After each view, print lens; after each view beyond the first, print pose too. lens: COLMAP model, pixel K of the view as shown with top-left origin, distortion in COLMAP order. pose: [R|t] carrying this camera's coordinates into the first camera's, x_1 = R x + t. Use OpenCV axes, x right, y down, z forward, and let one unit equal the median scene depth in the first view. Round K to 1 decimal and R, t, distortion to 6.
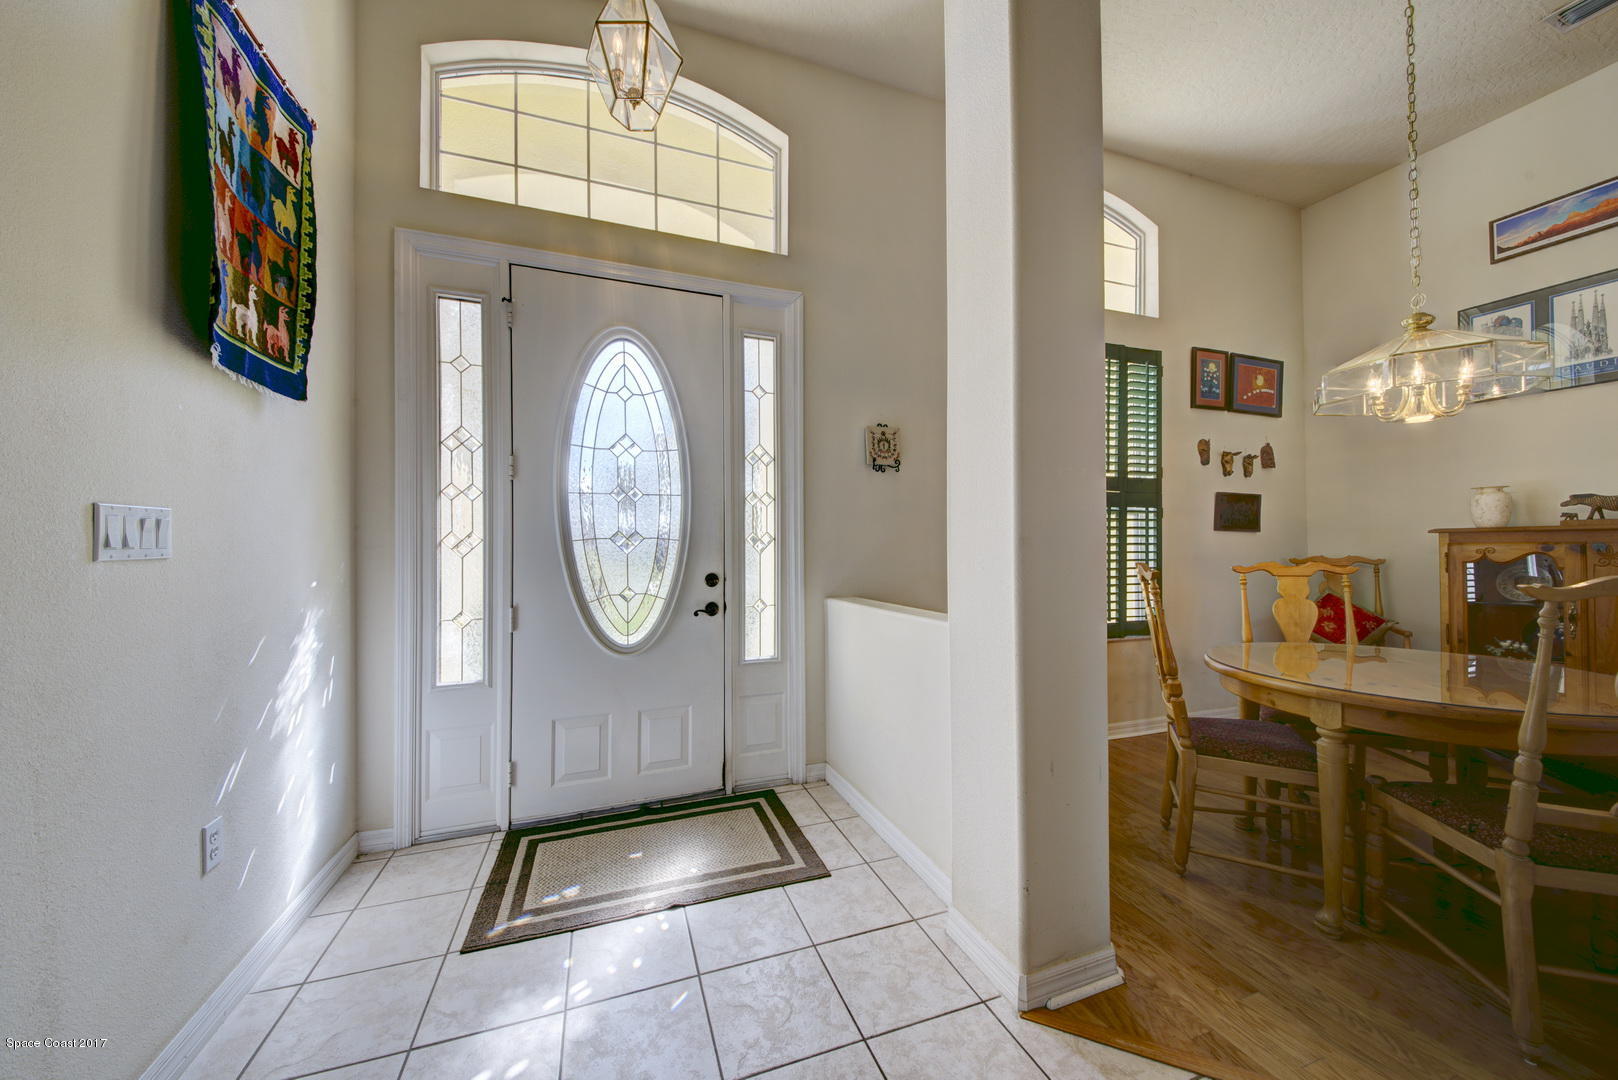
lens RADIAL K [[553.9, 0, 805.3], [0, 553.9, 540.6], [0, 0, 1]] dist [0.054346, -0.022345]
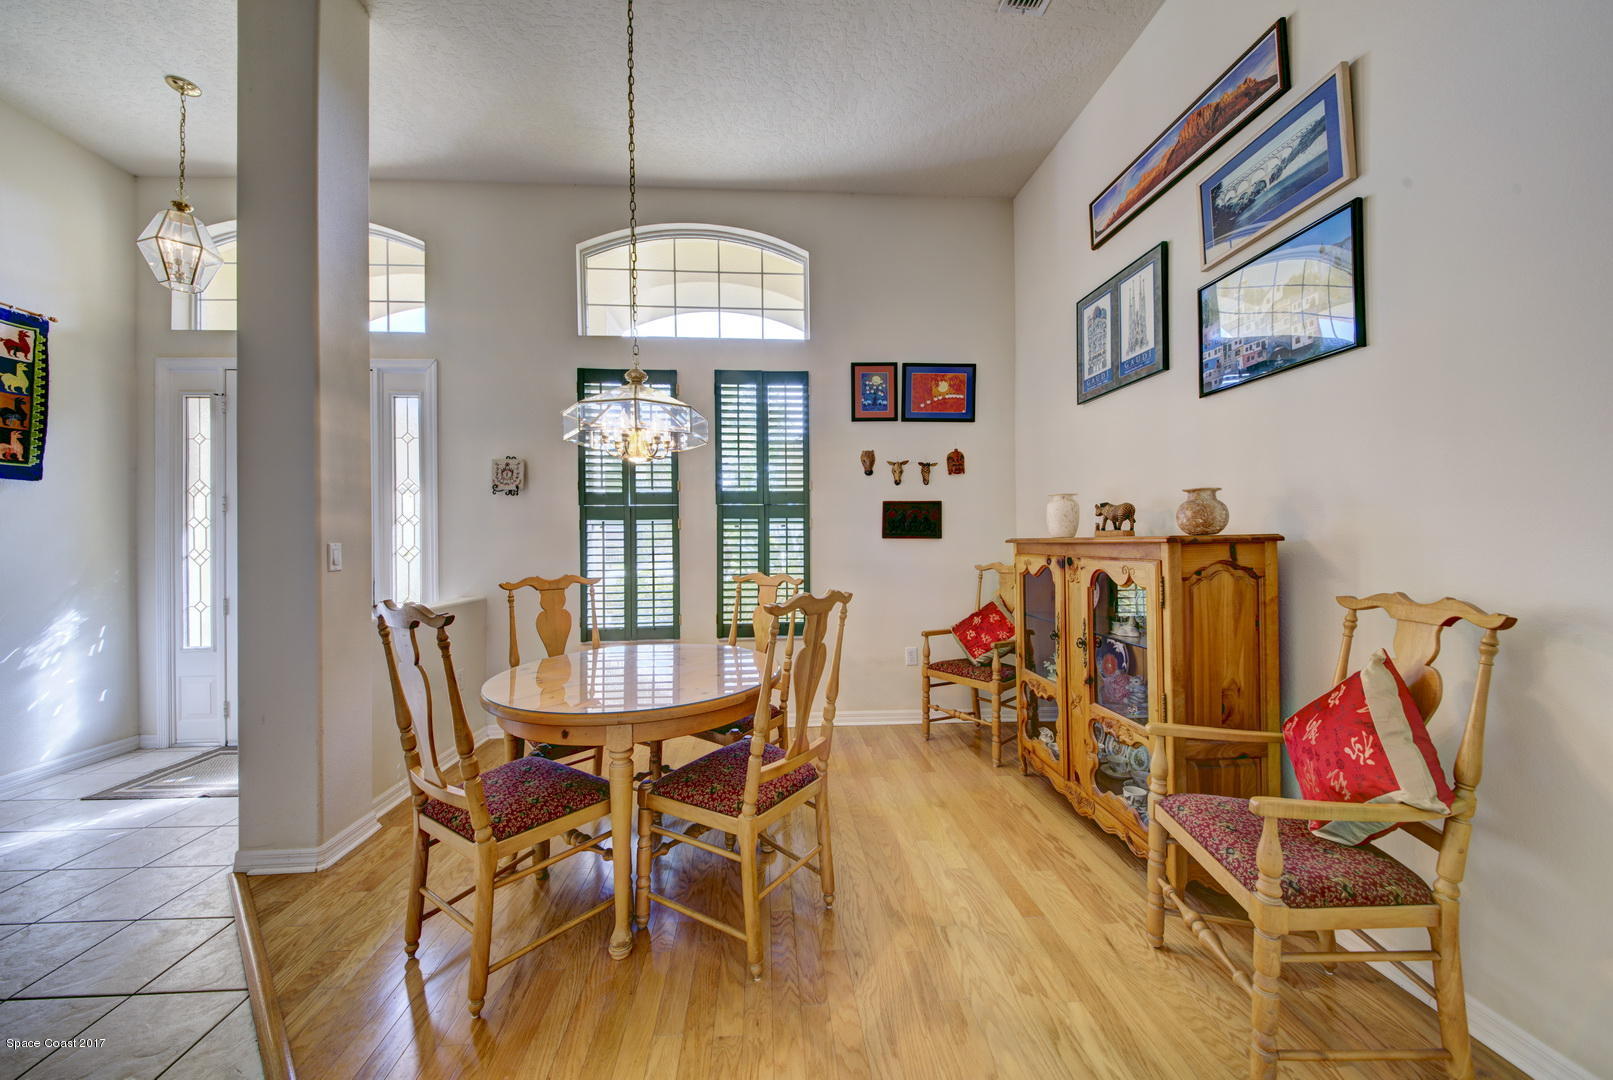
lens RADIAL K [[554.5, 0, 780.2], [0, 554.5, 541.3], [0, 0, 1]] dist [-0.006922, -0.000152]
pose [[0.965449, -0.006288, -0.260517, 1.087570], [0.009110, 0.999912, 0.009626, -0.031864], [0.260434, -0.011667, 0.965421, -0.024788]]
